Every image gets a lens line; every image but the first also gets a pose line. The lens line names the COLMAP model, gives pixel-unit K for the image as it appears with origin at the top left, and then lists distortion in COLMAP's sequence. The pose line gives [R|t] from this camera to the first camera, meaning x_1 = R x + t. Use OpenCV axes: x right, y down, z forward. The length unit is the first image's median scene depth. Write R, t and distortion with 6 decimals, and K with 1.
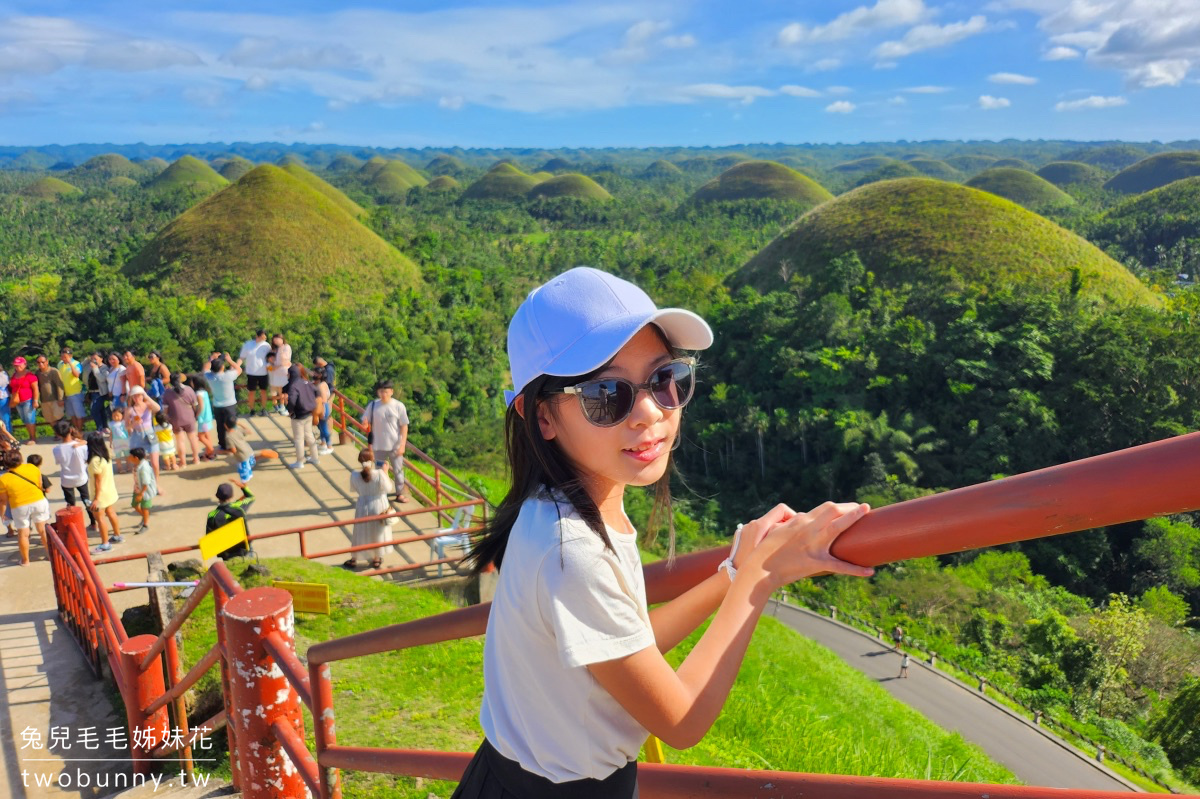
lens RADIAL K [[844.1, 0, 591.1], [0, 844.1, 358.8], [0, 0, 1]] dist [0.050121, -0.061288]
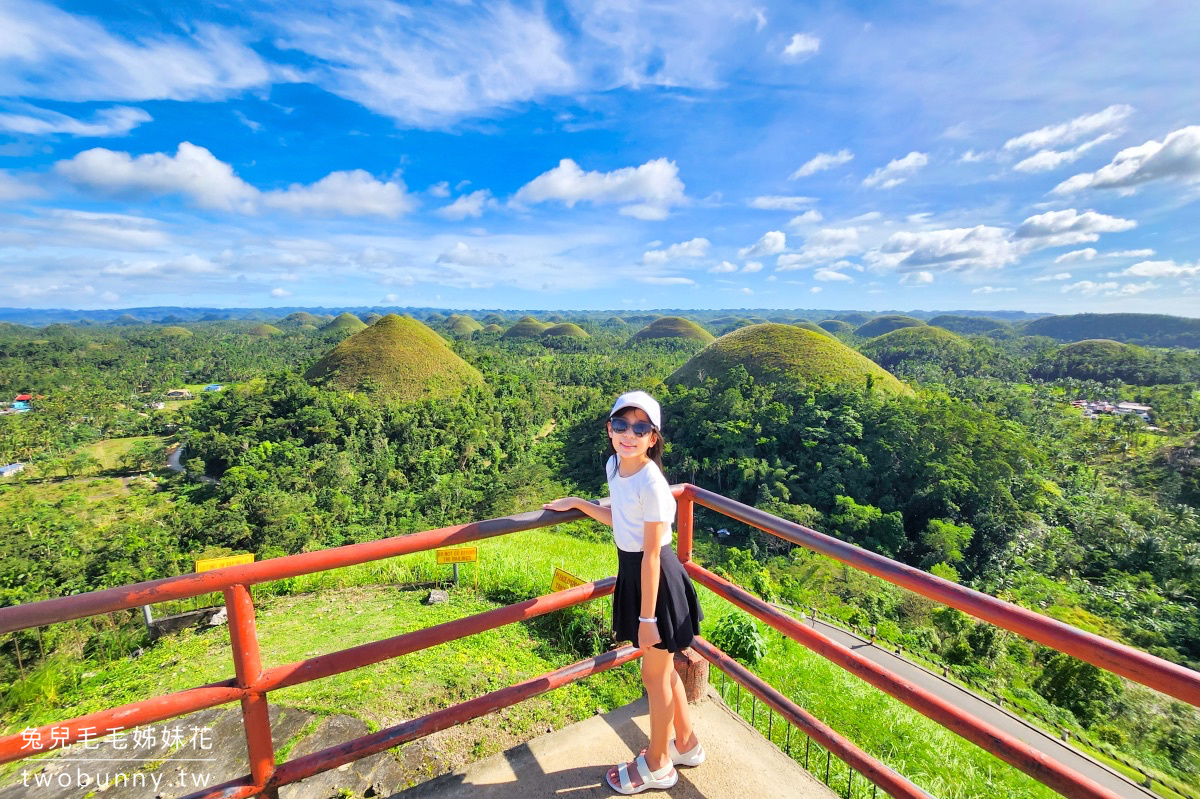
lens RADIAL K [[448.2, 0, 591.6], [0, 448.2, 405.3], [0, 0, 1]] dist [-0.018732, 0.000071]
pose [[0.998148, -0.001890, 0.060803, -0.042668], [0.004834, 0.998821, -0.048304, -0.001363], [-0.060640, 0.048509, 0.996980, 0.106070]]
